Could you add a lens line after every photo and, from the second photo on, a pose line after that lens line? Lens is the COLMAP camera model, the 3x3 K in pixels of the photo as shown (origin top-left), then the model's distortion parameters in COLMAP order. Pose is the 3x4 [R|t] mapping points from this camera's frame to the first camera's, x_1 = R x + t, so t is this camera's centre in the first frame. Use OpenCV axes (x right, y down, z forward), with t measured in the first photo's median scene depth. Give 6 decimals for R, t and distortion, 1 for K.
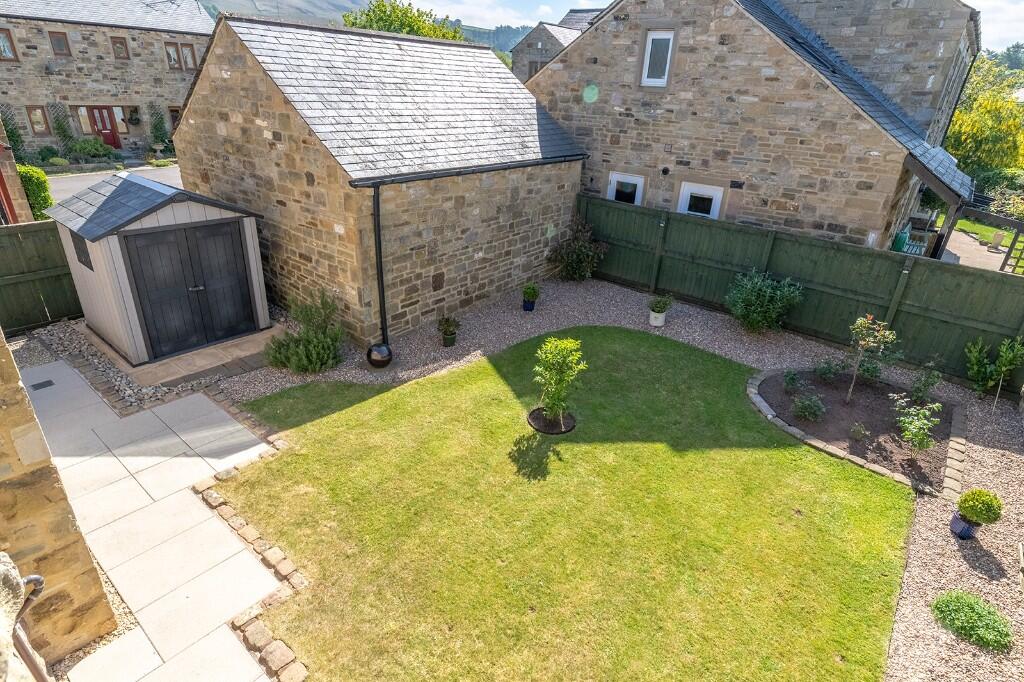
lens RADIAL K [[544.0, 0, 506.3], [0, 544.0, 340.0], [0, 0, 1]] dist [0.002880, -0.000376]
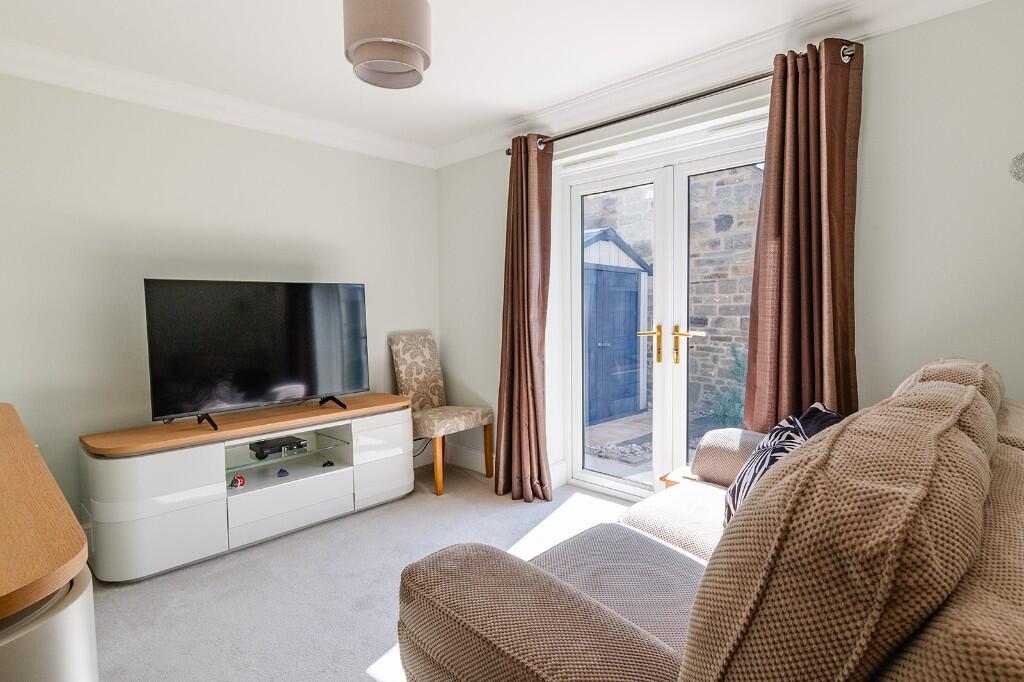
lens RADIAL K [[549.8, 0, 512.0], [0, 549.8, 341.0], [0, 0, 1]] dist [0.001093, 0.000957]
pose [[0.995148, -0.042216, -0.088877, -0.535811], [0.005248, 0.924766, -0.380500, 0.184680], [0.098253, 0.378188, 0.920500, 0.187193]]
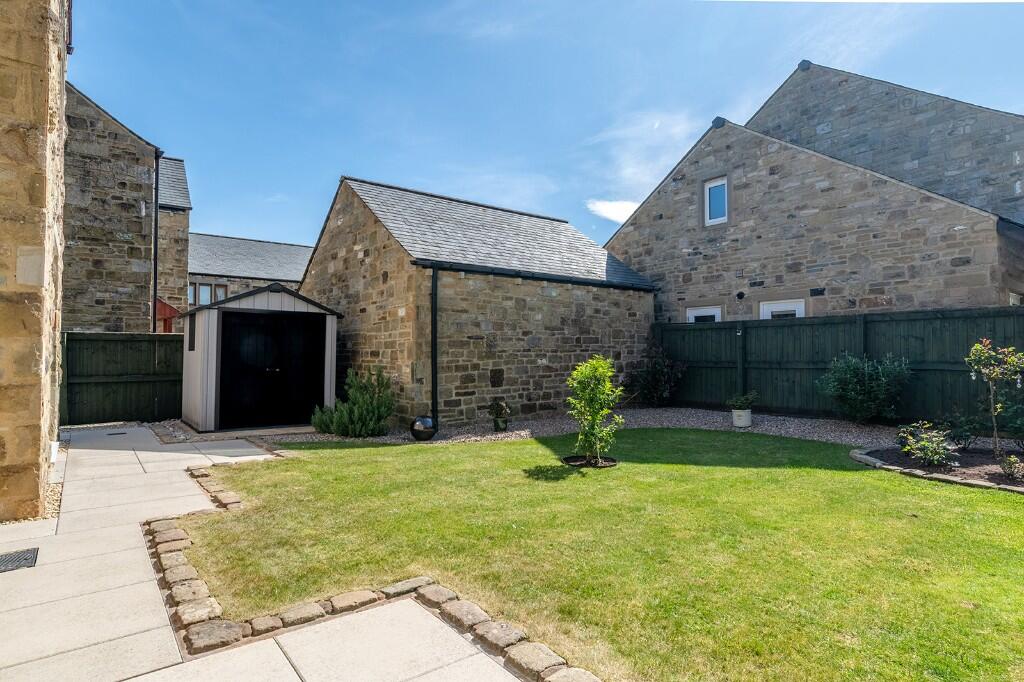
lens RADIAL K [[549.8, 0, 512.0], [0, 549.8, 341.0], [0, 0, 1]] dist [0.001093, 0.000957]
pose [[0.975247, -0.048572, -0.215720, 0.118088], [-0.055520, 0.890535, -0.451514, 0.277134], [0.214037, 0.452315, 0.865794, 0.105228]]
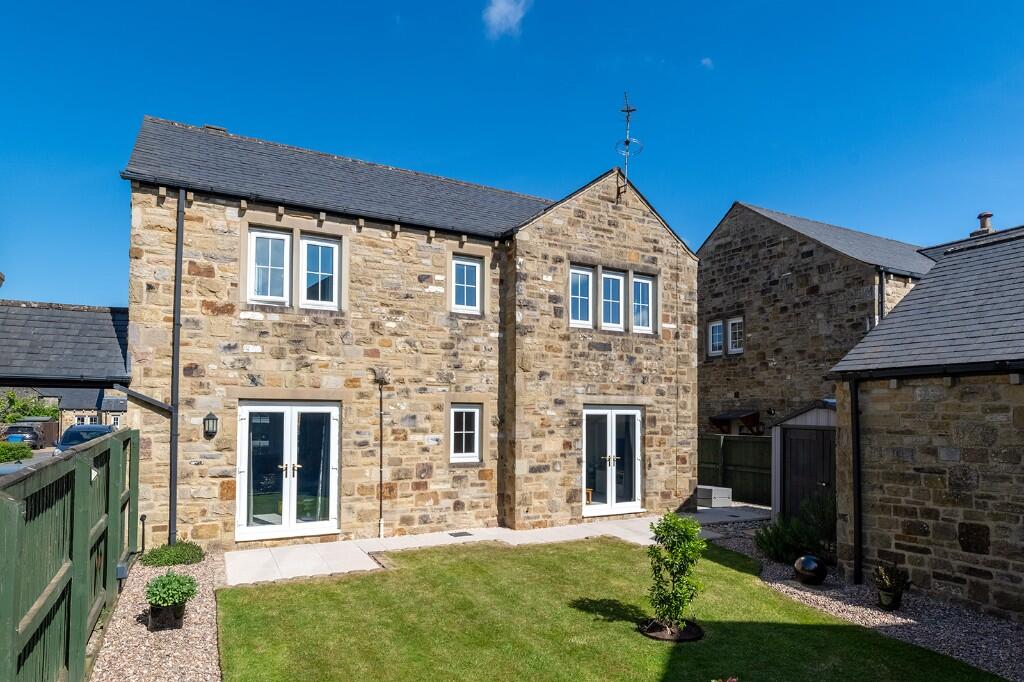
lens RADIAL K [[580.8, 0, 514.1], [0, 580.8, 395.7], [0, 0, 1]] dist [-0.000892, -0.000098]
pose [[-0.386336, -0.075529, -0.919261, 0.683122], [-0.418295, 0.902607, 0.101636, -0.099182], [0.822055, 0.423788, -0.380303, 0.733356]]
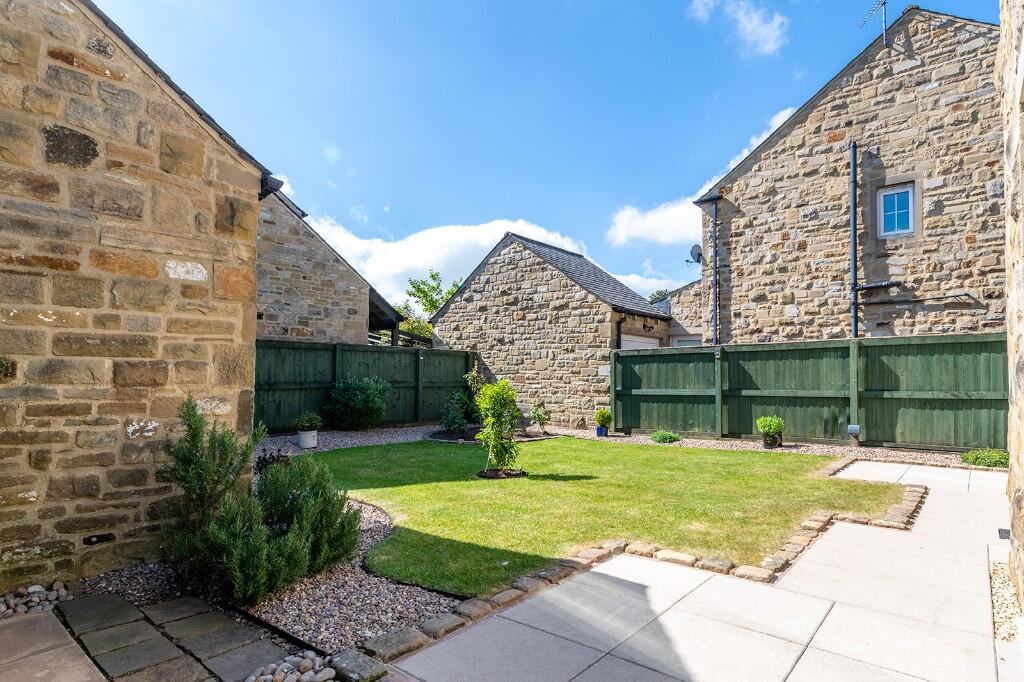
lens RADIAL K [[557.5, 0, 526.5], [0, 557.5, 357.1], [0, 0, 1]] dist [-0.002127, -0.000475]
pose [[-0.010246, -0.005640, 0.999932, -0.649447], [0.425892, 0.904724, 0.009467, -0.020520], [-0.904716, 0.425960, -0.006867, 0.655181]]
